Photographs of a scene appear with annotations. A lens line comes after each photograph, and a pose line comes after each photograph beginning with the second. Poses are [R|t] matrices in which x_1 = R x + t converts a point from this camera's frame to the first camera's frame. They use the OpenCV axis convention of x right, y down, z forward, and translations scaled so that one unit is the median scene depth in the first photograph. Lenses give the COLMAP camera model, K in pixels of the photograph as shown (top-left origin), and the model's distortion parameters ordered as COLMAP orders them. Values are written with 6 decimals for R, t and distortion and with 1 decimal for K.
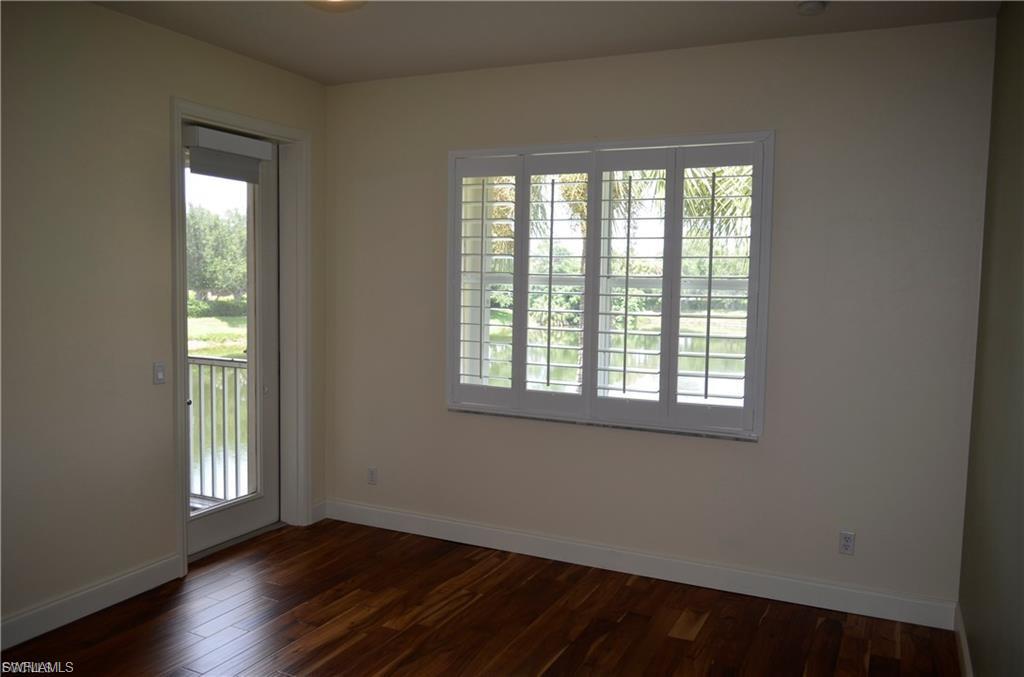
lens RADIAL K [[797.6, 0, 514.8], [0, 797.6, 336.0], [0, 0, 1]] dist [-0.011719, -0.002661]
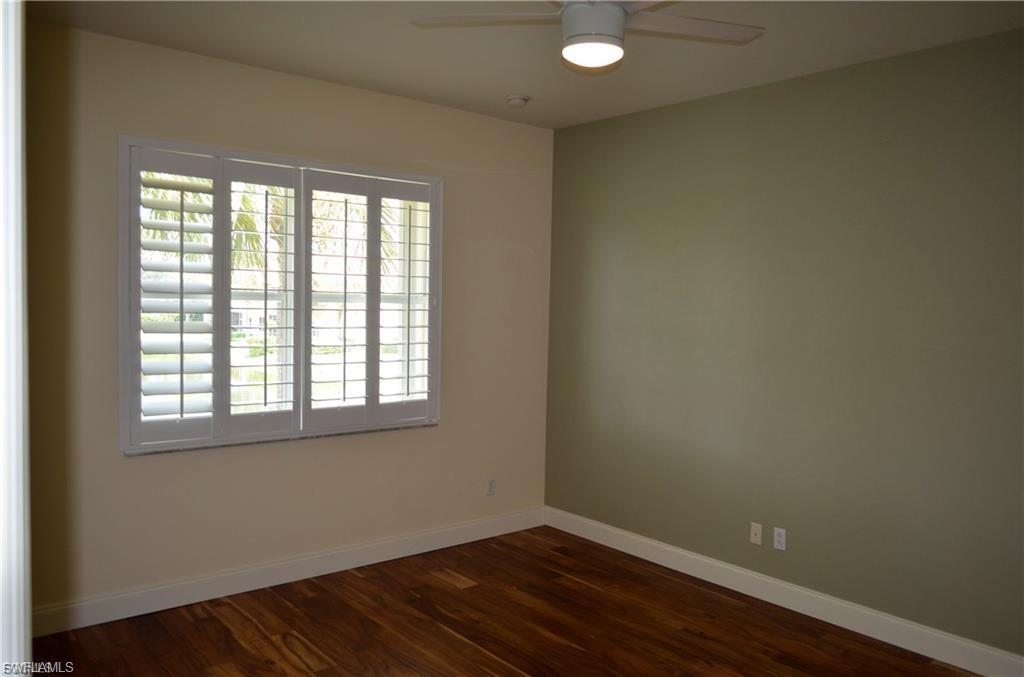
lens RADIAL K [[797.6, 0, 549.1], [0, 797.6, 335.3], [0, 0, 1]] dist [-0.011719, -0.002661]
pose [[0.394663, -0.051105, 0.917403, -0.718462], [0.050120, 0.998163, 0.034043, -0.038707], [-0.917458, 0.032545, 0.396500, 0.318861]]
